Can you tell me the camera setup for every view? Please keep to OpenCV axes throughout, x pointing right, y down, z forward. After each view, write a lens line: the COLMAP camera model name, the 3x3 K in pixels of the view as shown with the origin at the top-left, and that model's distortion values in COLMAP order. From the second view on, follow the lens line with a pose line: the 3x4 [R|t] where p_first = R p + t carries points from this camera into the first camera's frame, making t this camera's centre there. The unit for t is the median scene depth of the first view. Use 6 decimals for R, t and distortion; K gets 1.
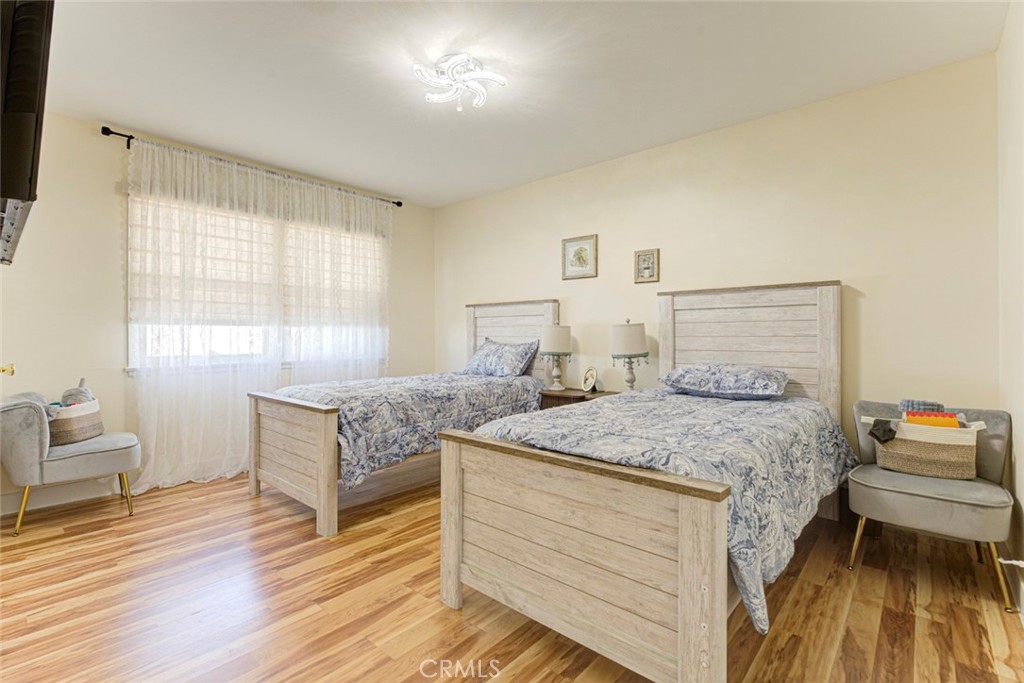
lens RADIAL K [[473.1, 0, 509.4], [0, 473.1, 336.9], [0, 0, 1]] dist [-0.001316, -0.000326]
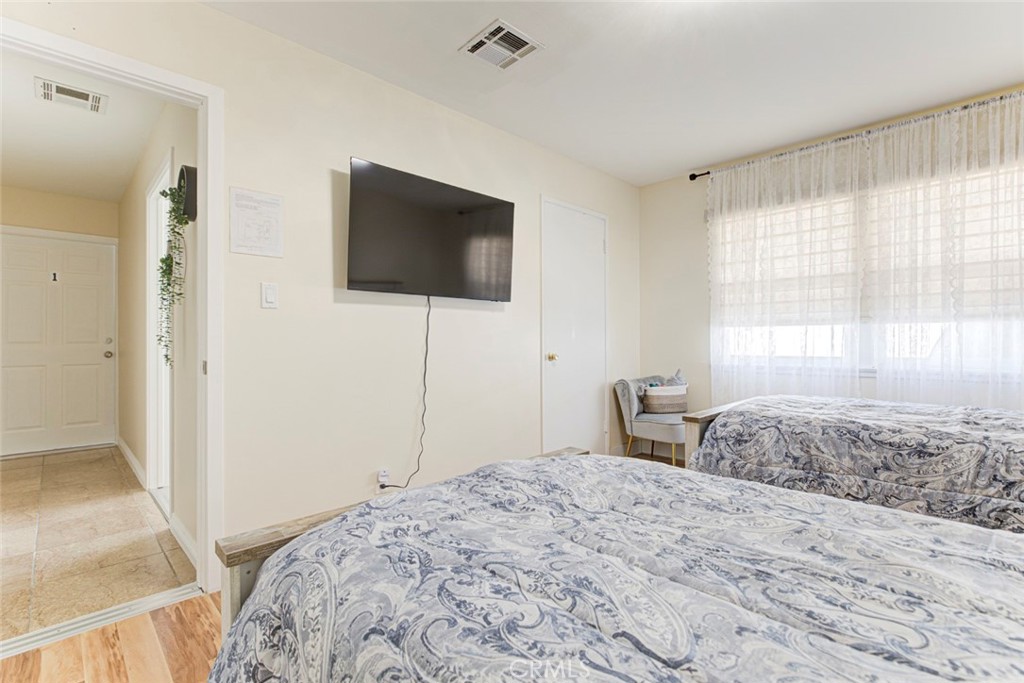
lens RADIAL K [[473.1, 0, 509.4], [0, 473.1, 336.9], [0, 0, 1]] dist [-0.001316, -0.000326]
pose [[-0.072767, -0.002986, -0.997345, 0.413216], [0.003451, 0.999989, -0.003245, 0.000036], [0.997343, -0.003678, -0.072755, 0.537497]]
